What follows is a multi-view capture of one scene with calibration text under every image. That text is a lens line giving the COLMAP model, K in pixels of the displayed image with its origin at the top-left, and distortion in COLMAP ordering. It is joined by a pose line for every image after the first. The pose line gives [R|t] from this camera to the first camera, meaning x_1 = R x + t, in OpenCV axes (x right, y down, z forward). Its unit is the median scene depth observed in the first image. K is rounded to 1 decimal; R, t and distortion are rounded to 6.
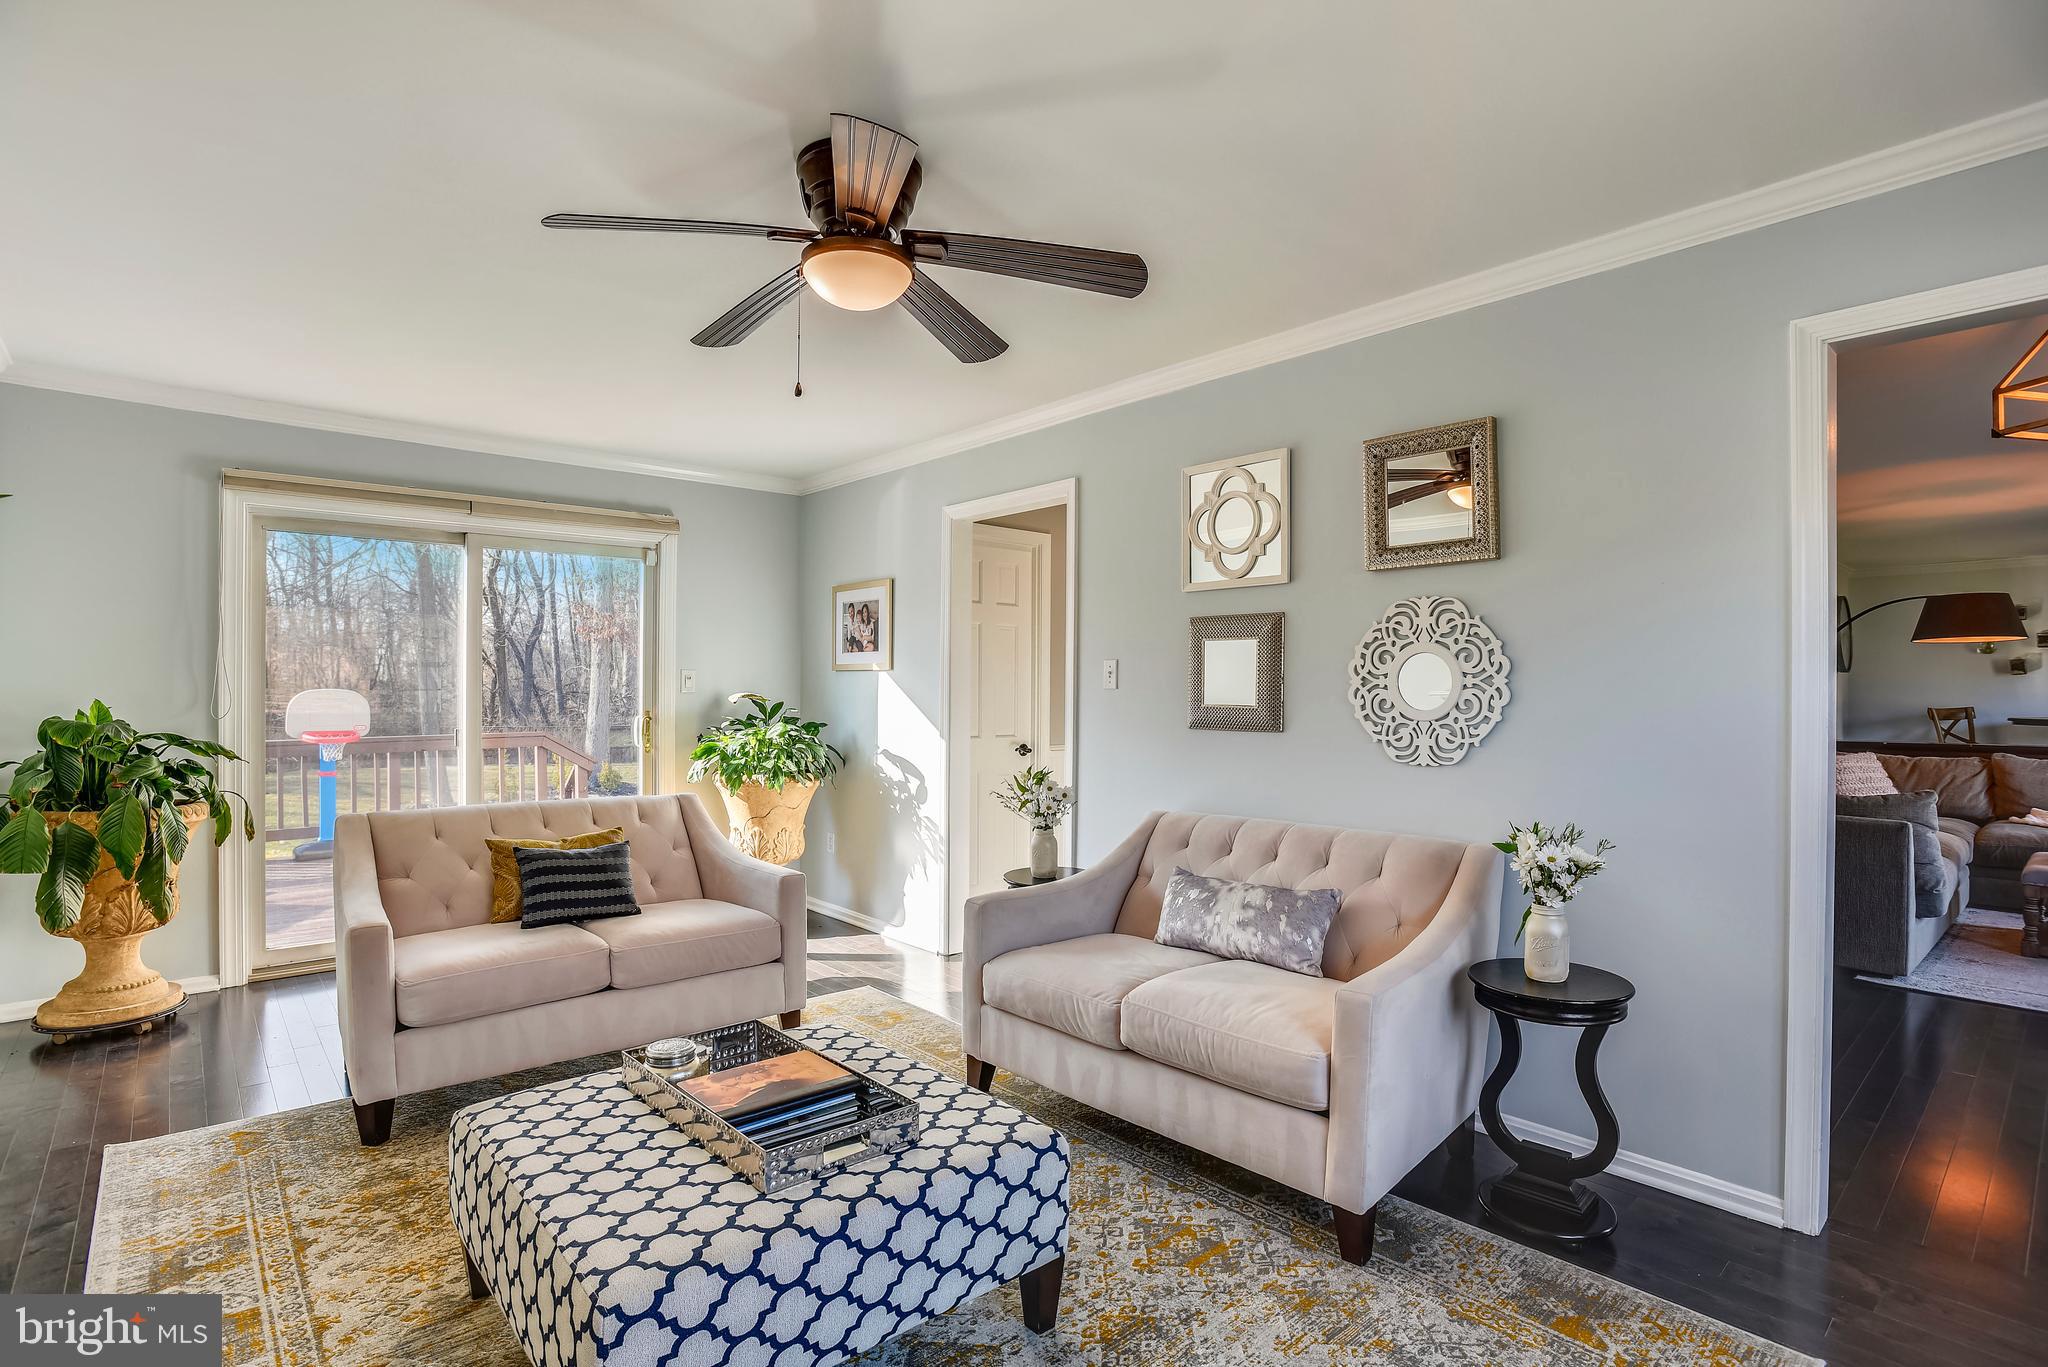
lens RADIAL K [[1032.6, 0, 1022.6], [0, 1032.6, 682.7], [0, 0, 1]] dist [-0.003299, -0.000262]
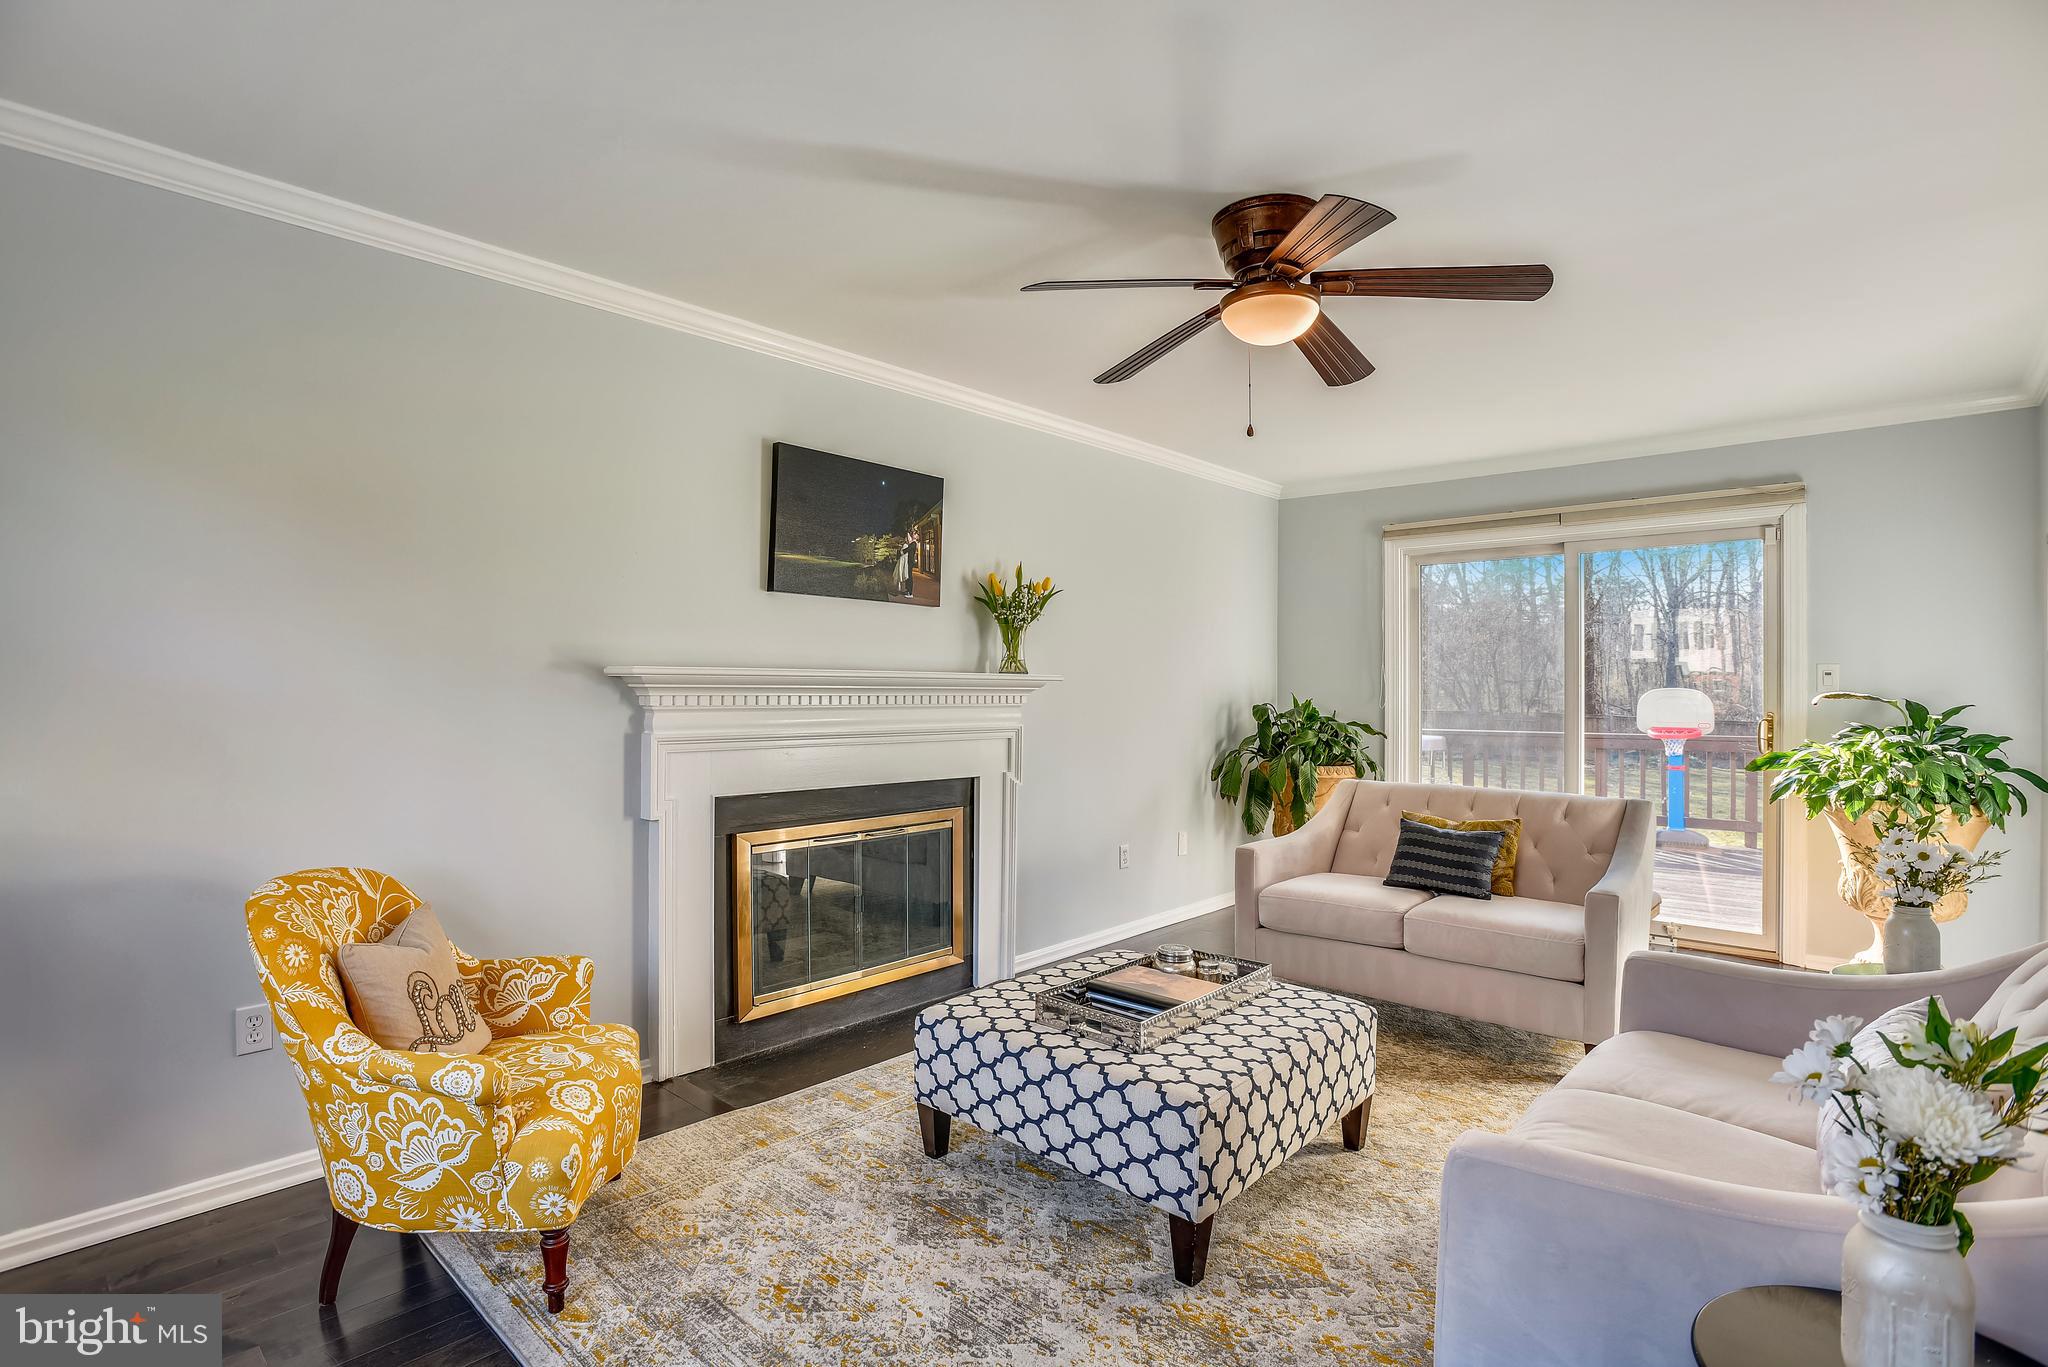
lens RADIAL K [[1032.6, 0, 1023.5], [0, 1032.6, 689.9], [0, 0, 1]] dist [-0.003299, -0.000262]
pose [[0.152831, 0.001387, -0.988251, 0.501395], [0.003249, 0.999993, 0.001906, 0.005566], [0.988247, -0.003502, 0.152825, 0.313173]]
